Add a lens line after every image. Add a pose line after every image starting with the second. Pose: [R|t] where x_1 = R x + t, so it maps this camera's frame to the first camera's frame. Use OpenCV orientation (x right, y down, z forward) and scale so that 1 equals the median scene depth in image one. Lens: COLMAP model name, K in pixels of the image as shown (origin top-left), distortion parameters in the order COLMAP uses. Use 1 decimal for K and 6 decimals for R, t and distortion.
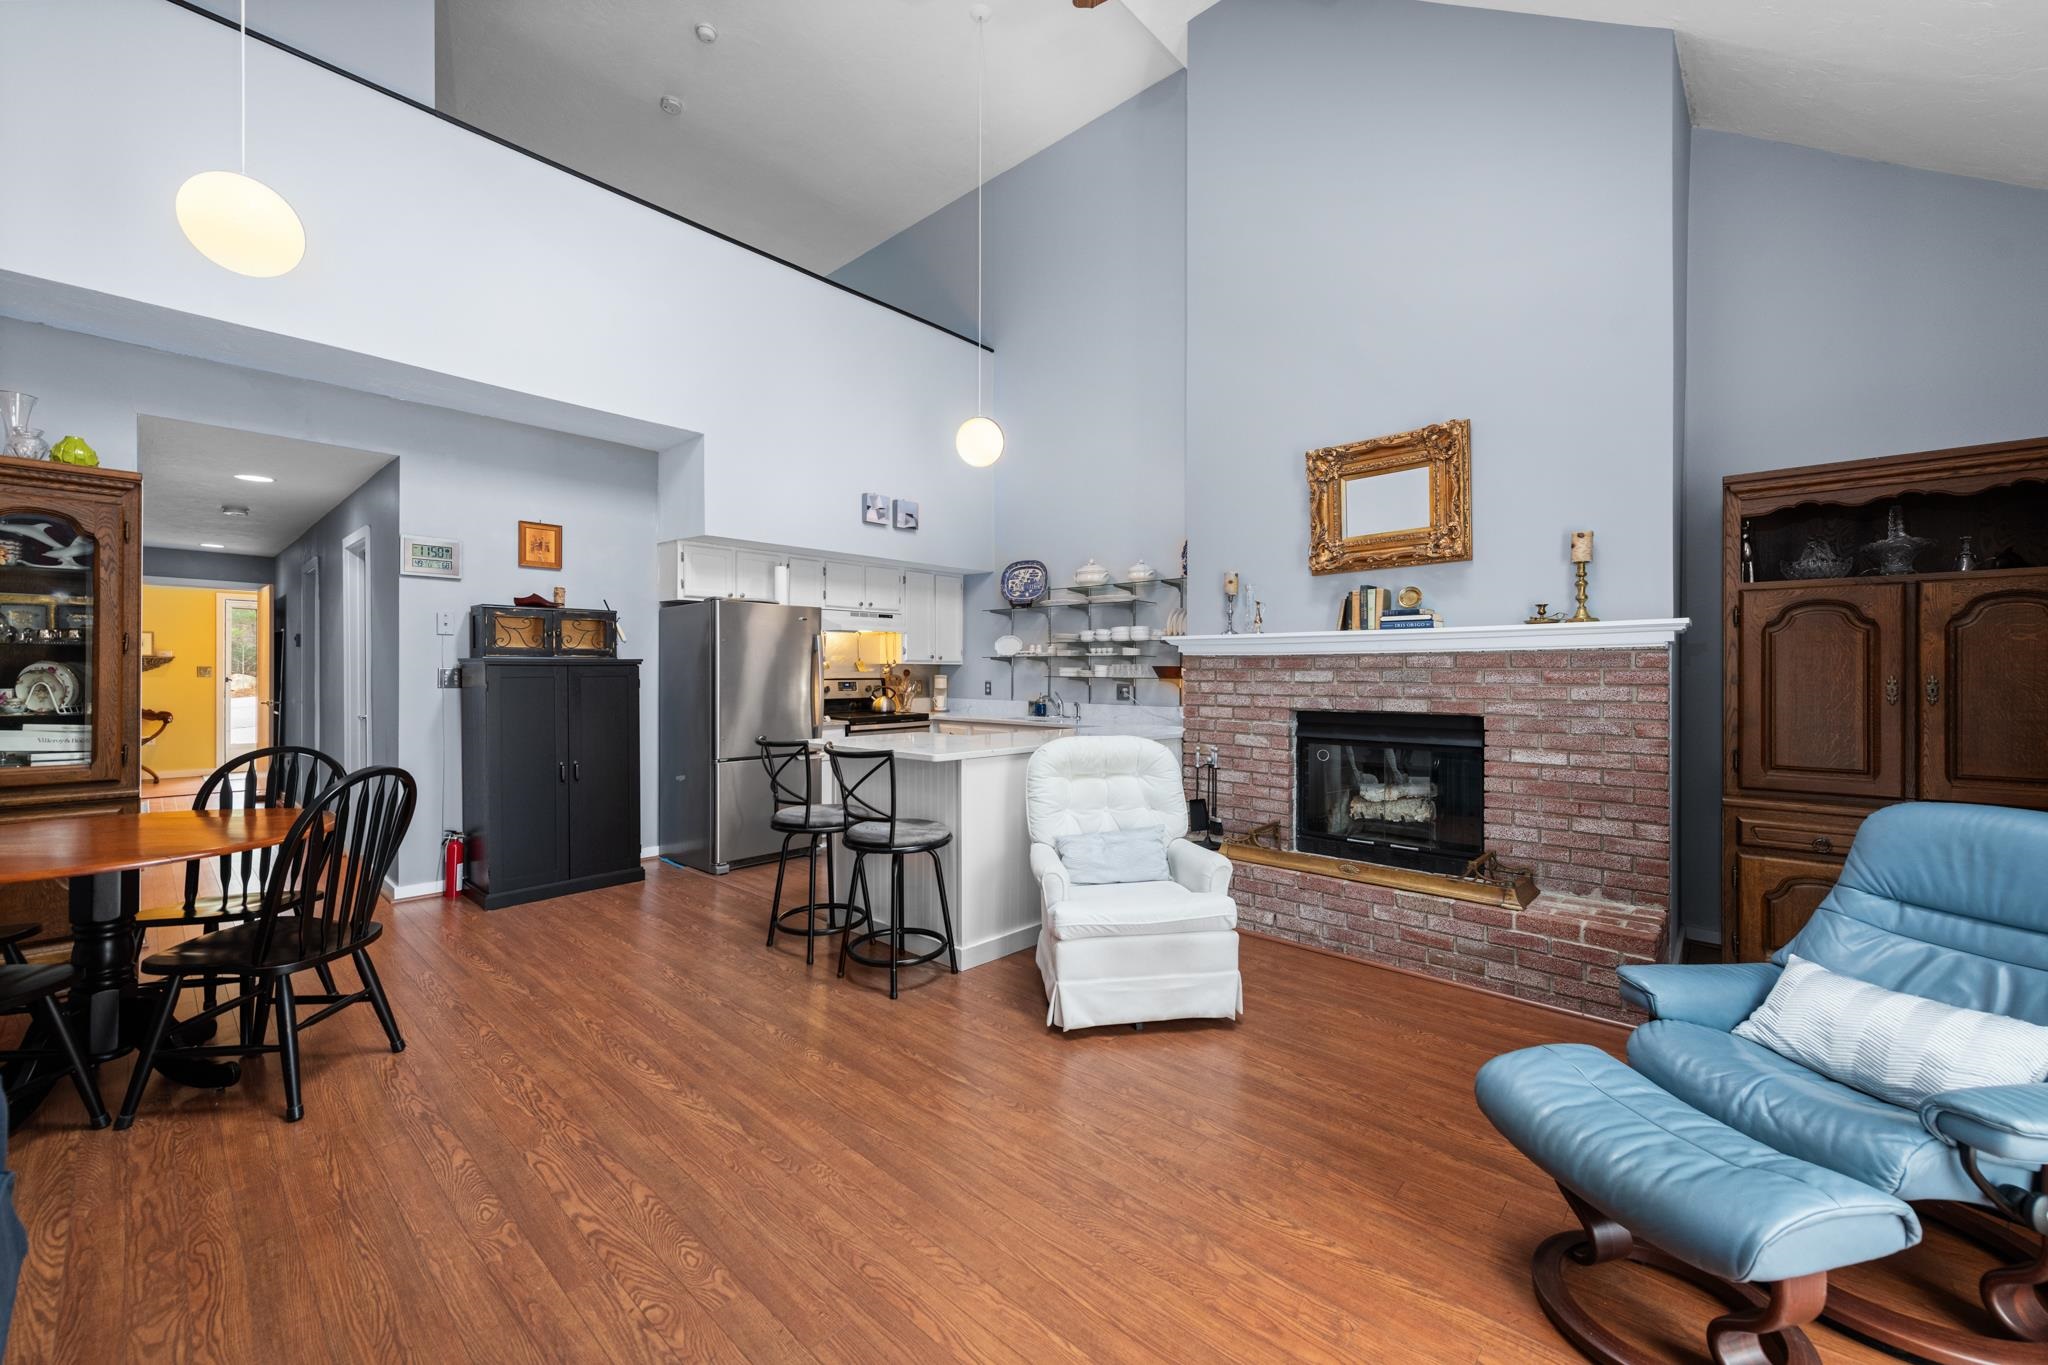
lens RADIAL K [[811.5, 0, 1033.5], [0, 811.5, 665.9], [0, 0, 1]] dist [0.010357, -0.001692]
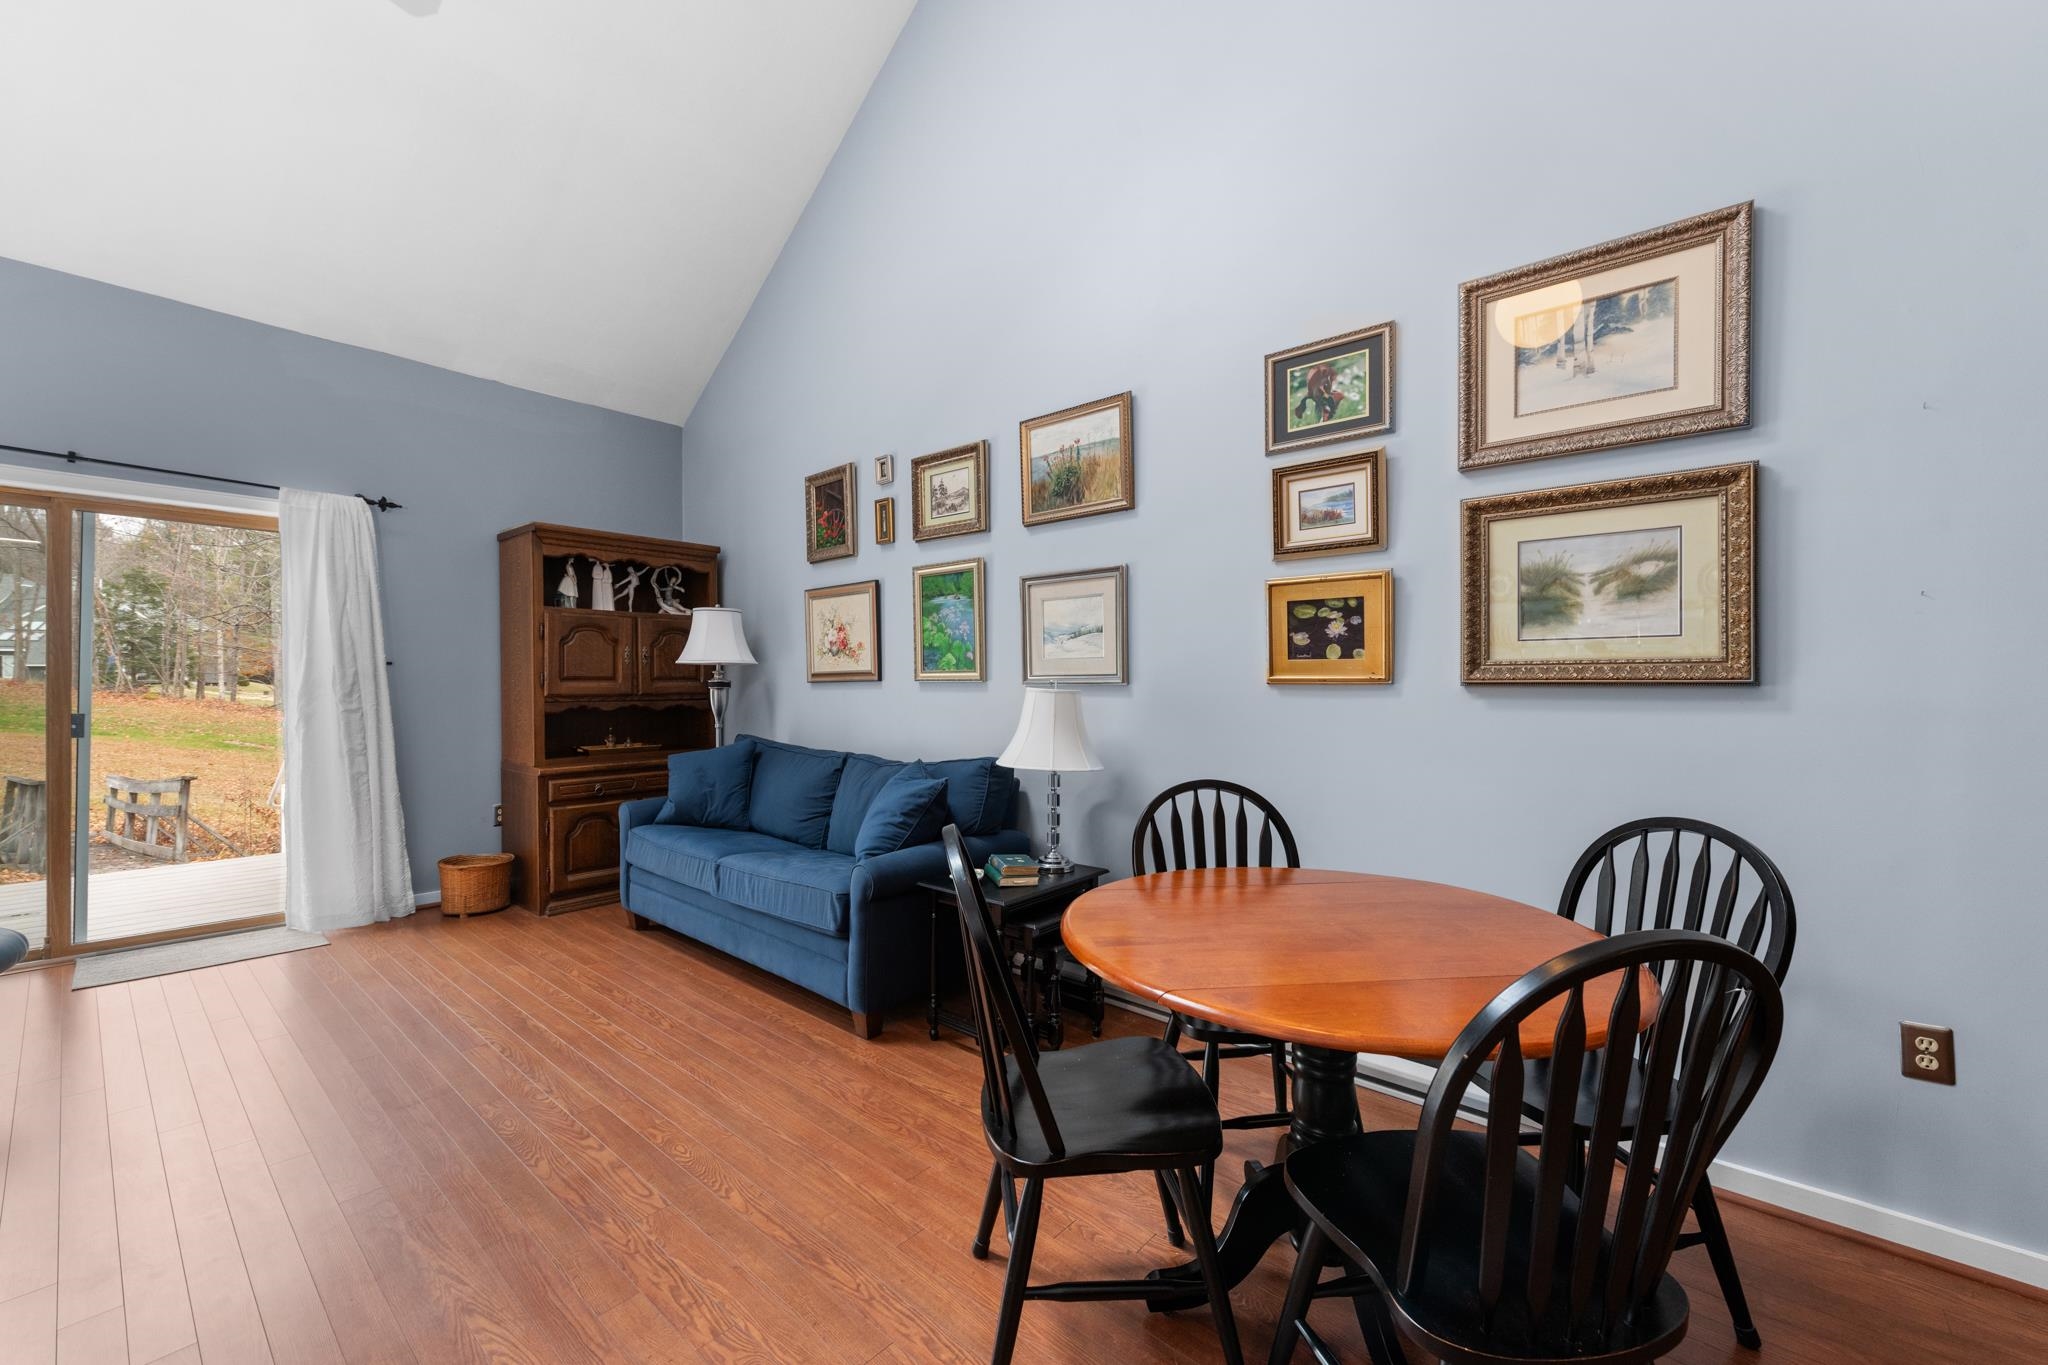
lens RADIAL K [[811.5, 0, 1026.3], [0, 811.5, 687.3], [0, 0, 1]] dist [0.010357, -0.001692]
pose [[-0.999520, -0.013142, -0.028065, -0.360900], [-0.013194, 0.999912, 0.001673, 0.004498], [0.028041, 0.002043, -0.999605, 0.699126]]
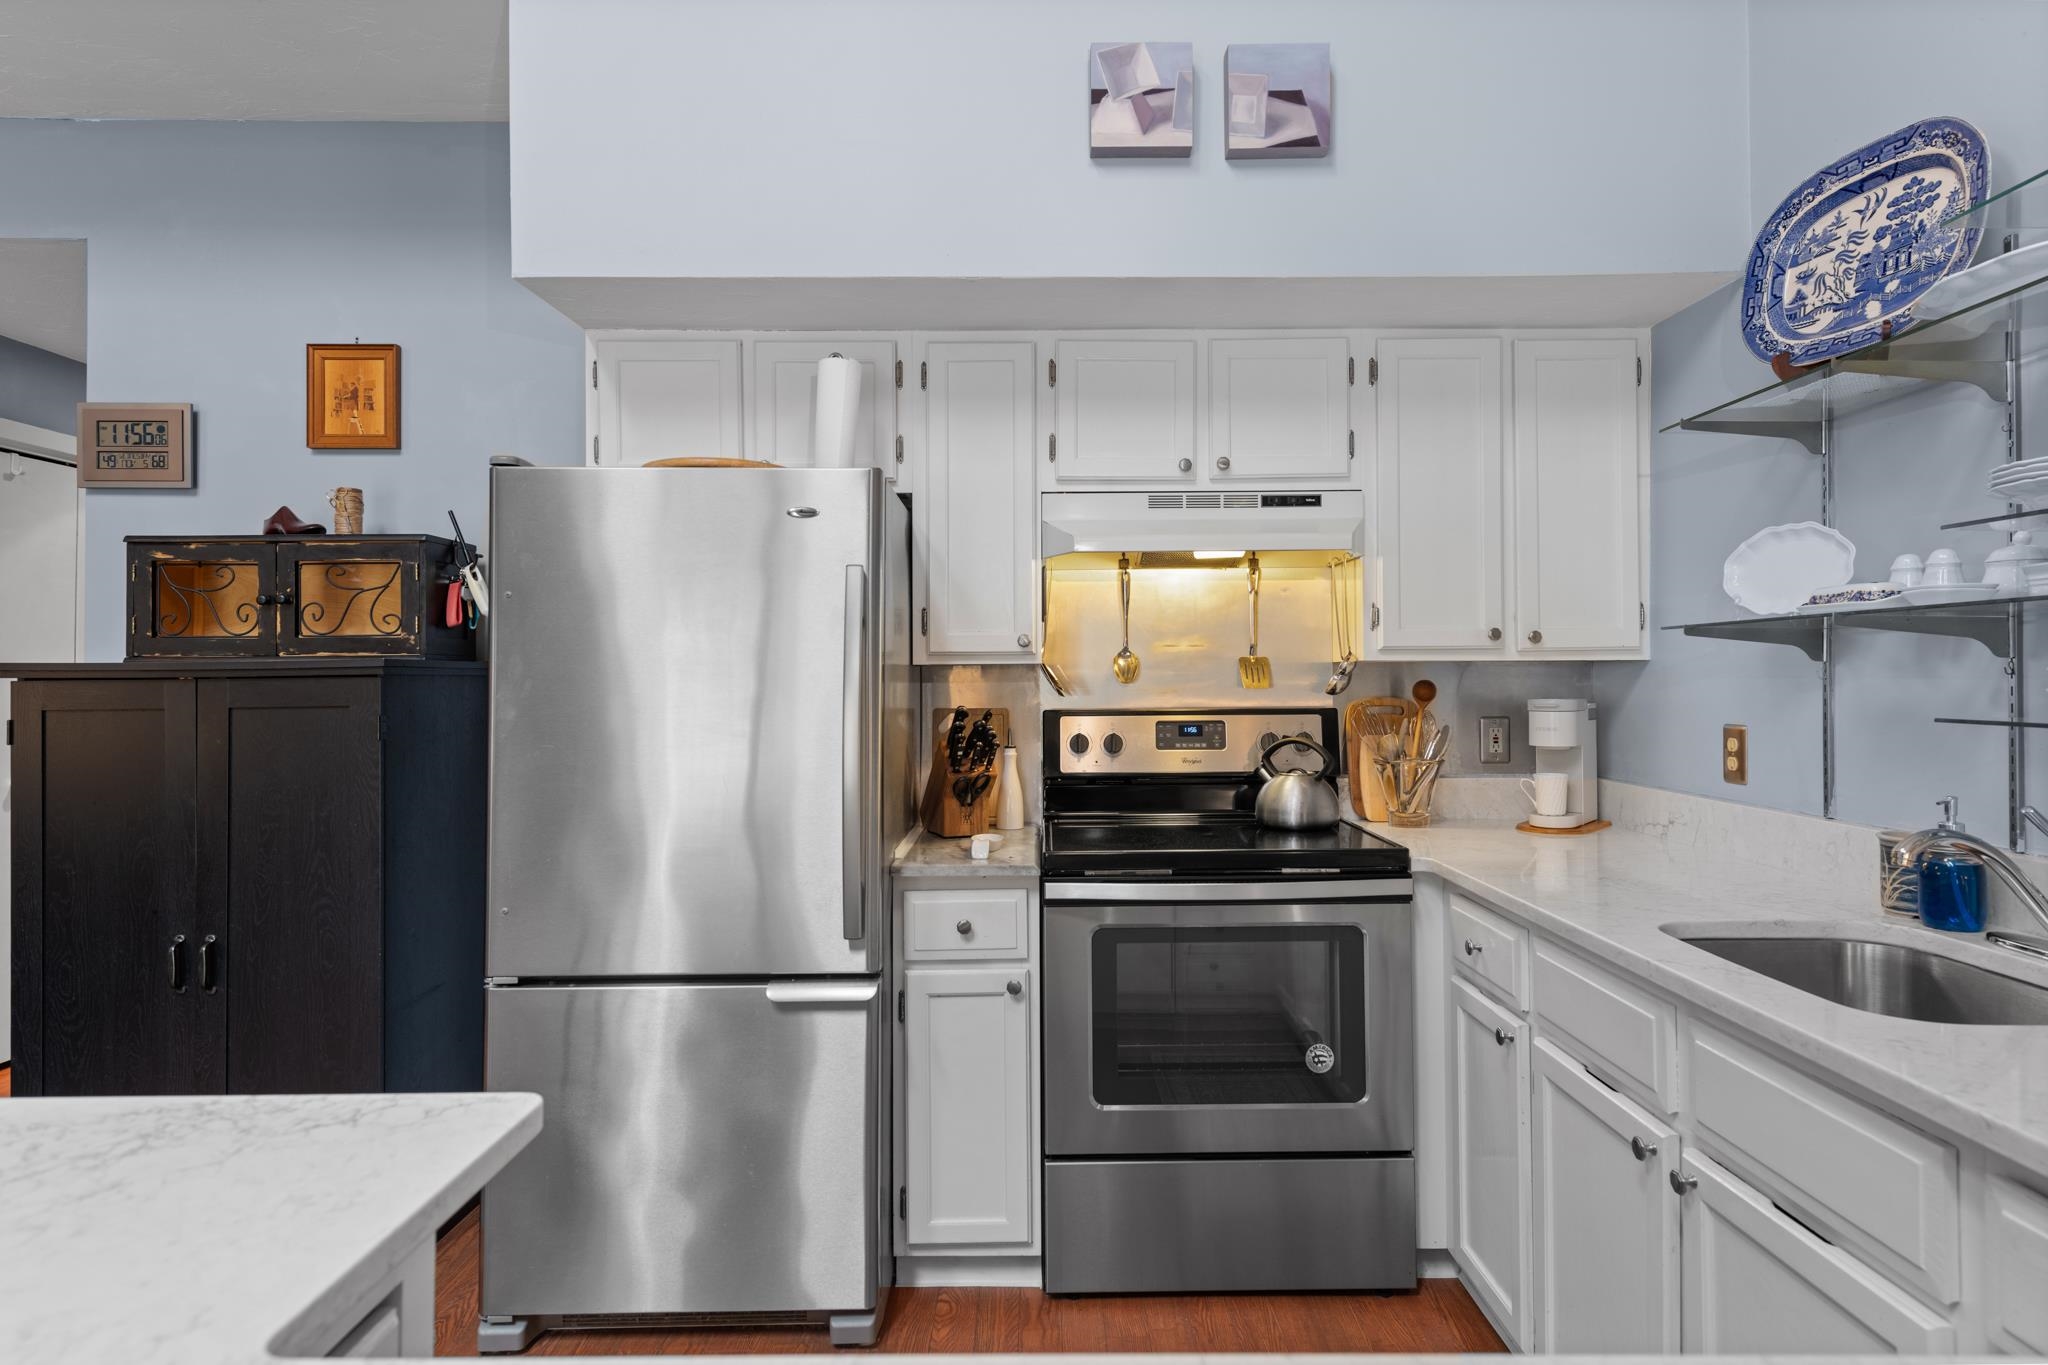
lens RADIAL K [[1135.4, 0, 1057.1], [0, 1135.4, 664.3], [0, 0, 1]] dist [0.013485, -0.003883]
pose [[0.683562, -0.016764, -0.729700, 0.065945], [0.011585, 0.999859, -0.012117, 0.002664], [0.729800, -0.000171, 0.683660, 0.722766]]
